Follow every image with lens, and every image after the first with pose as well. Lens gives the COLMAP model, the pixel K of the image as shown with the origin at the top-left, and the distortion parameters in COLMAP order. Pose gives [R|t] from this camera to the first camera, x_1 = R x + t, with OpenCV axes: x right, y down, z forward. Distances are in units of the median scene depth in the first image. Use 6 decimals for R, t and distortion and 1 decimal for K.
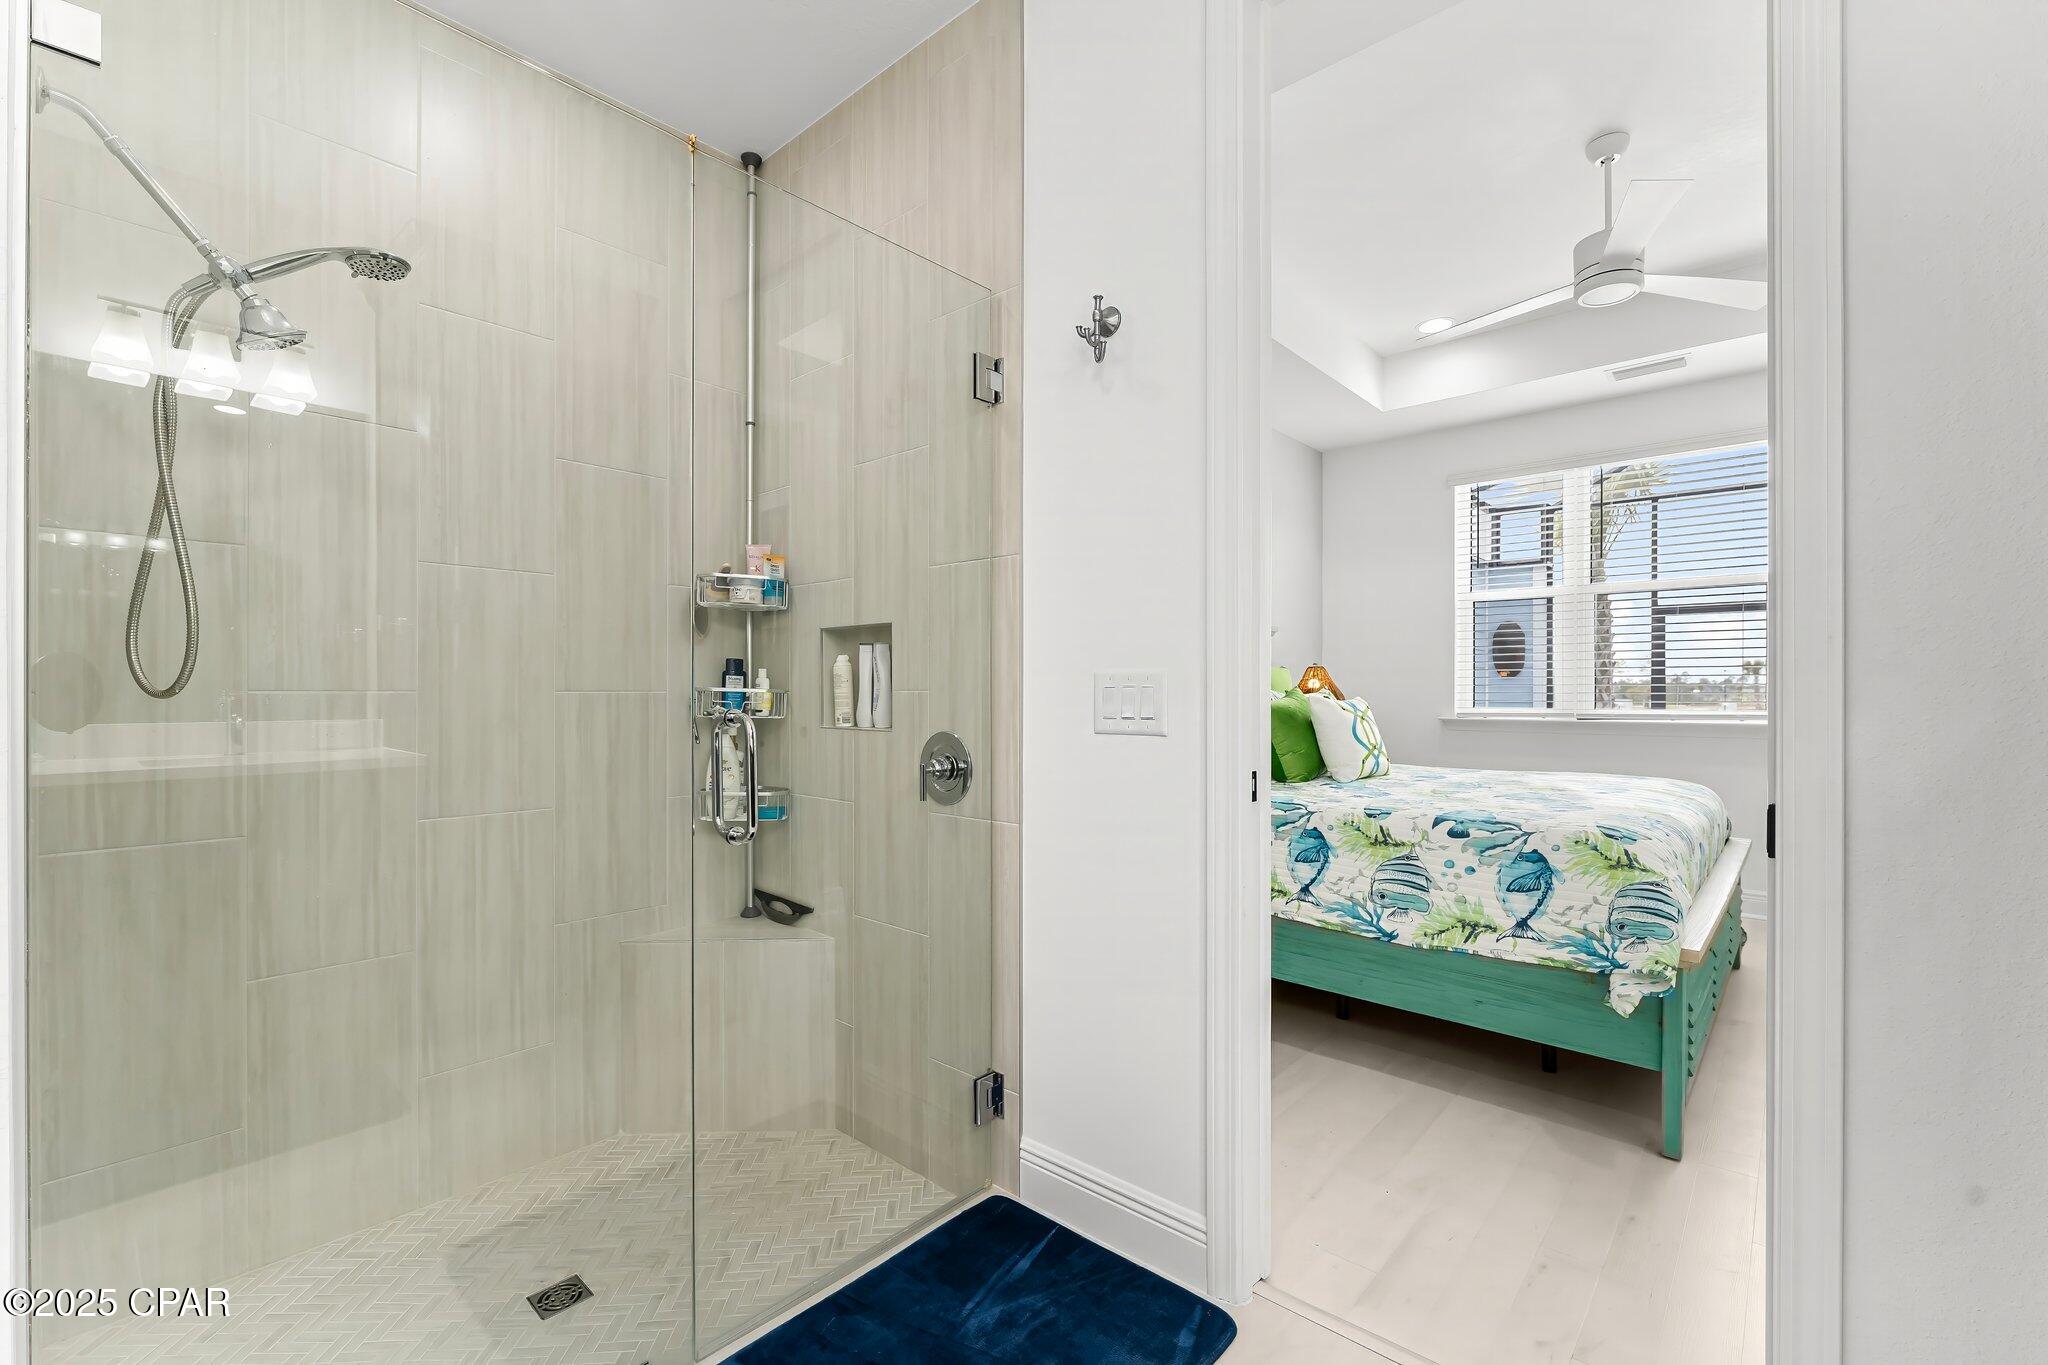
lens RADIAL K [[906.9, 0, 1028.1], [0, 906.9, 689.7], [0, 0, 1]] dist [-0.000309, -0.001318]
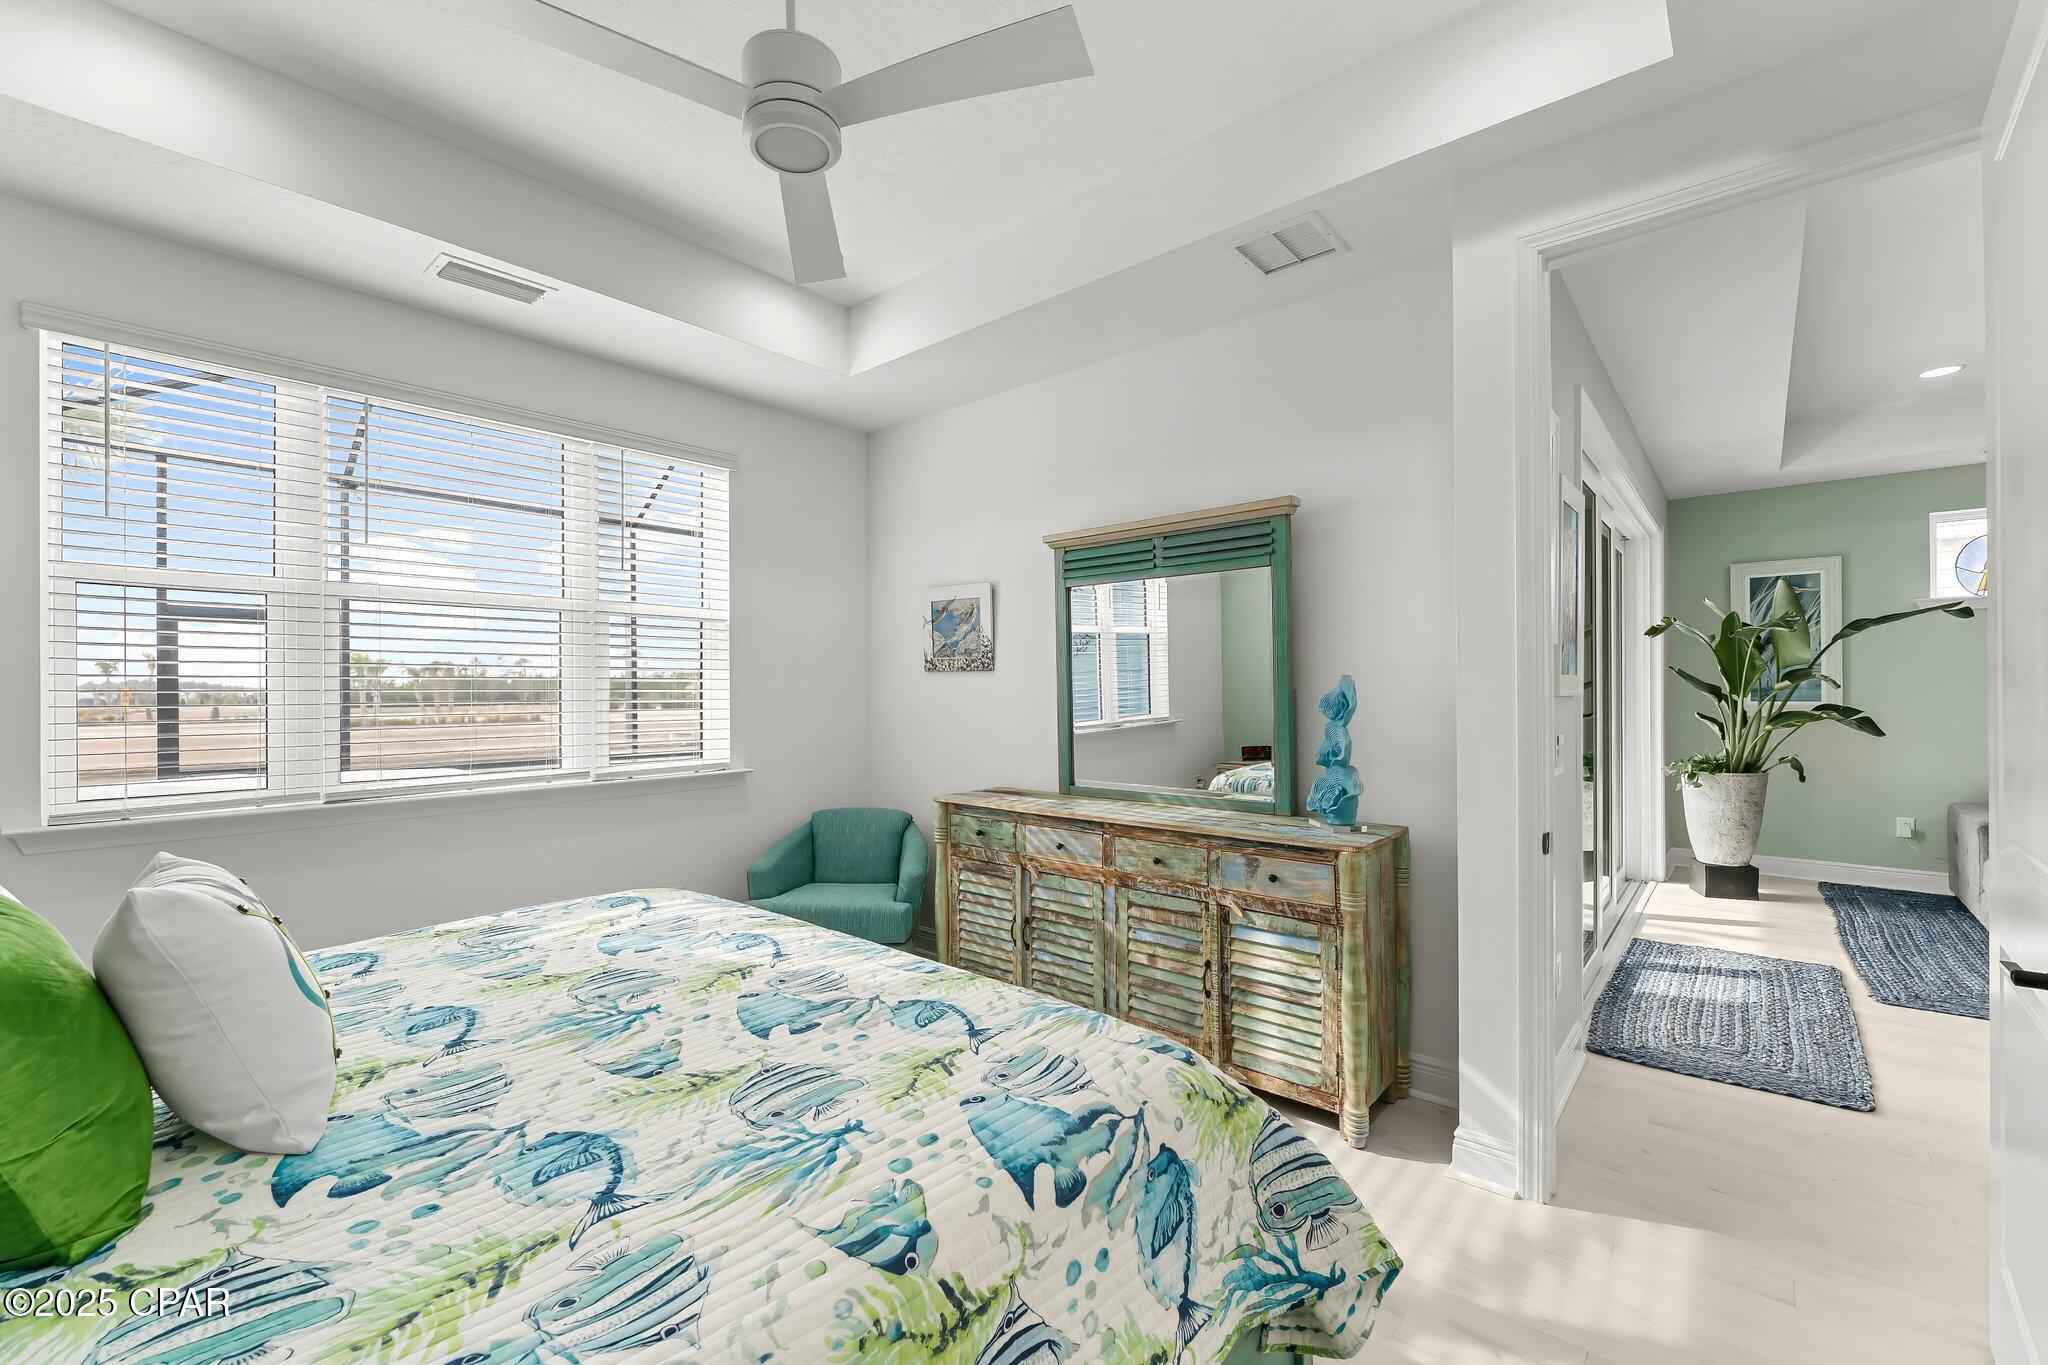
lens RADIAL K [[859.5, 0, 1002.2], [0, 859.5, 682.3], [0, 0, 1]] dist [-0.002907, 0.001544]
pose [[-0.004882, 0.002540, 0.999985, 0.058195], [0.001669, 0.999995, -0.002532, -0.080777], [-0.999987, 0.001657, -0.004886, 0.993548]]
